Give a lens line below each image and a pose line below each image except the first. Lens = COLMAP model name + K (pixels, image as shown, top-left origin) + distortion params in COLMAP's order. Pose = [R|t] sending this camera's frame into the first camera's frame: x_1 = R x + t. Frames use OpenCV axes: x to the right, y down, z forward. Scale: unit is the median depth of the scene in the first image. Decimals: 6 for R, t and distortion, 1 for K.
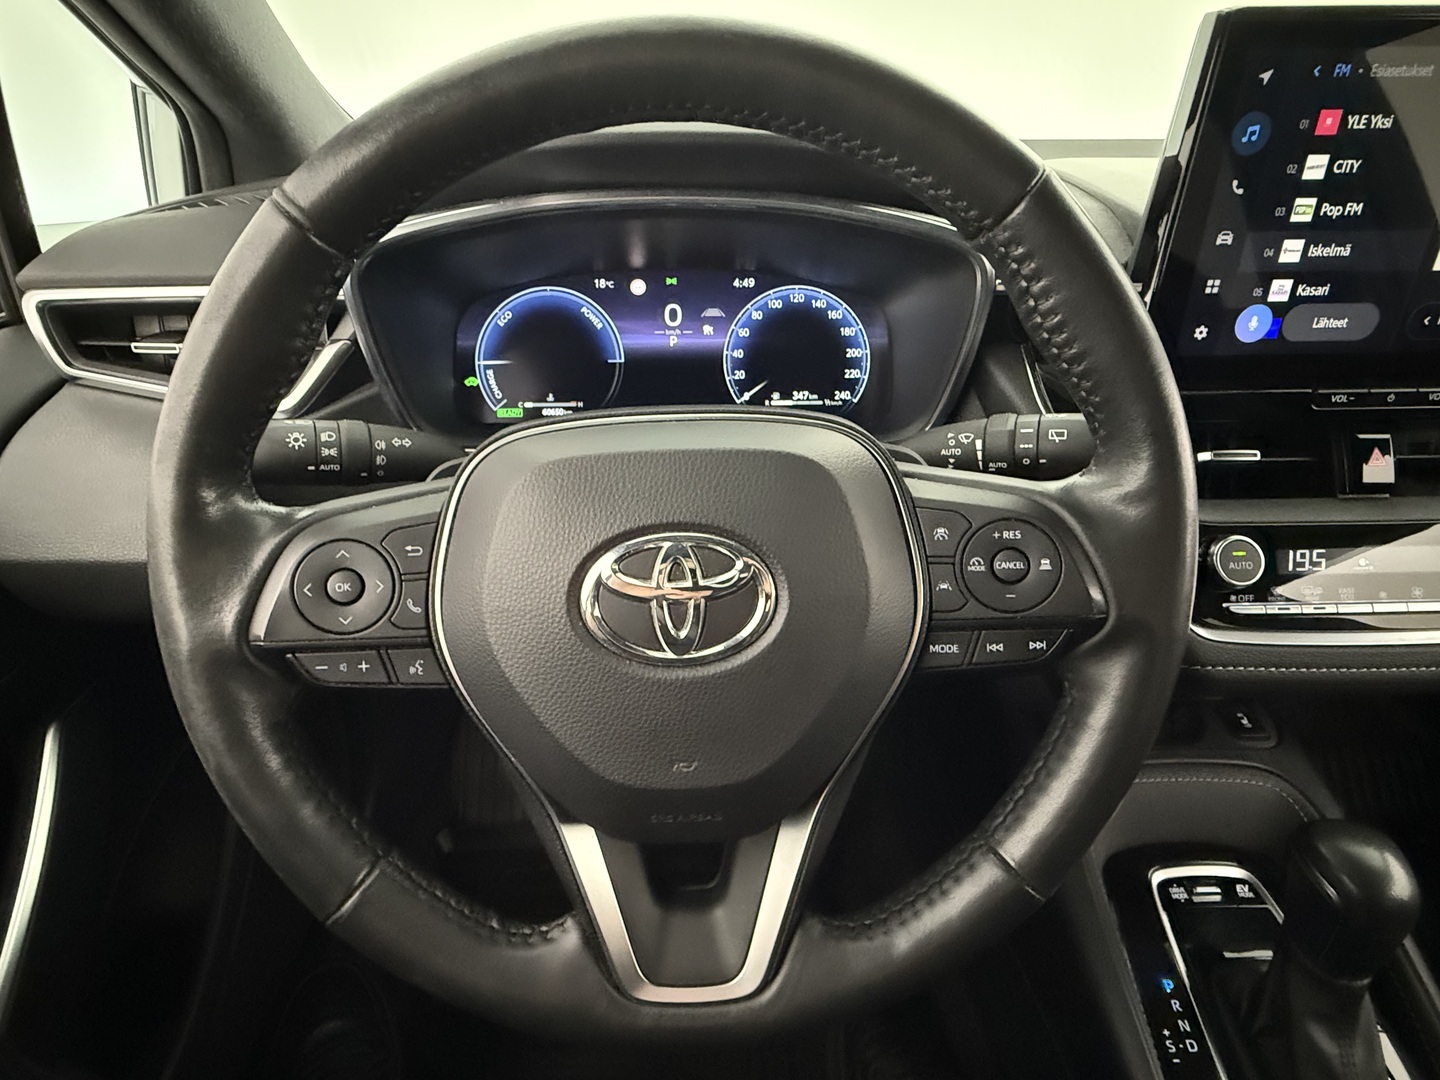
lens RADIAL K [[758.0, 0, 720.0], [0, 758.0, 540.0], [0, 0, 1]] dist [-0.014841, 0.000374]
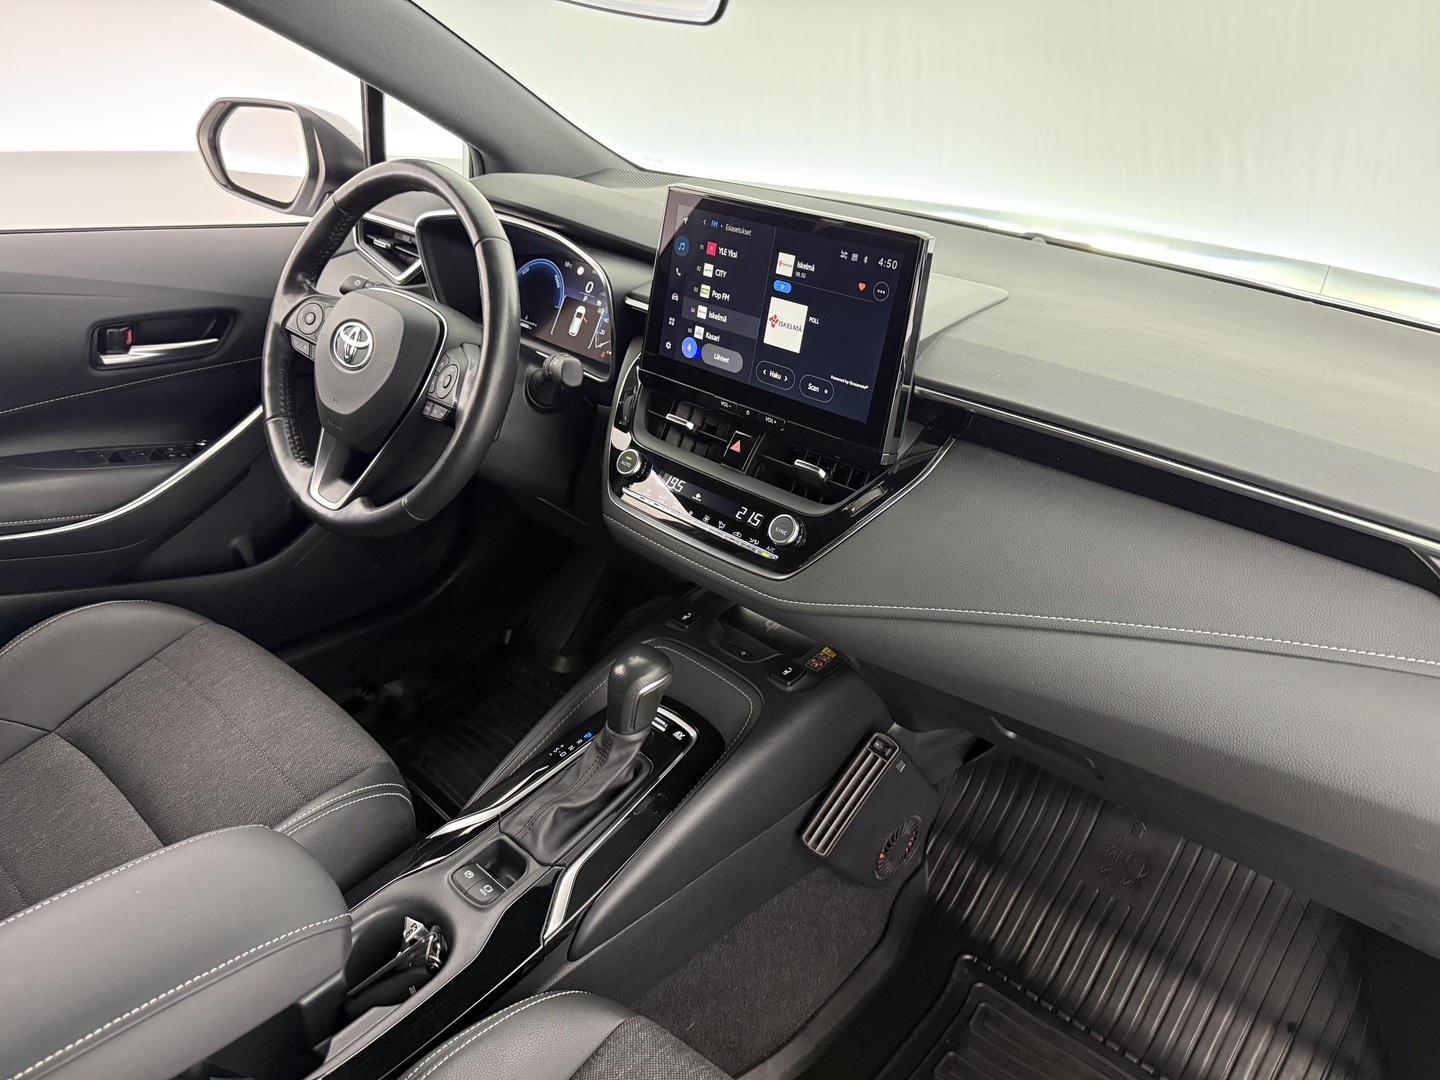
lens RADIAL K [[997.9, 0, 720.0], [0, 997.9, 540.0], [0, 0, 1]] dist [0.068835, -0.000299]
pose [[0.729770, 0.365012, -0.578103, 2.818318], [-0.413519, 0.909013, 0.051940, -0.024264], [0.544461, 0.201153, 0.814309, -1.015462]]
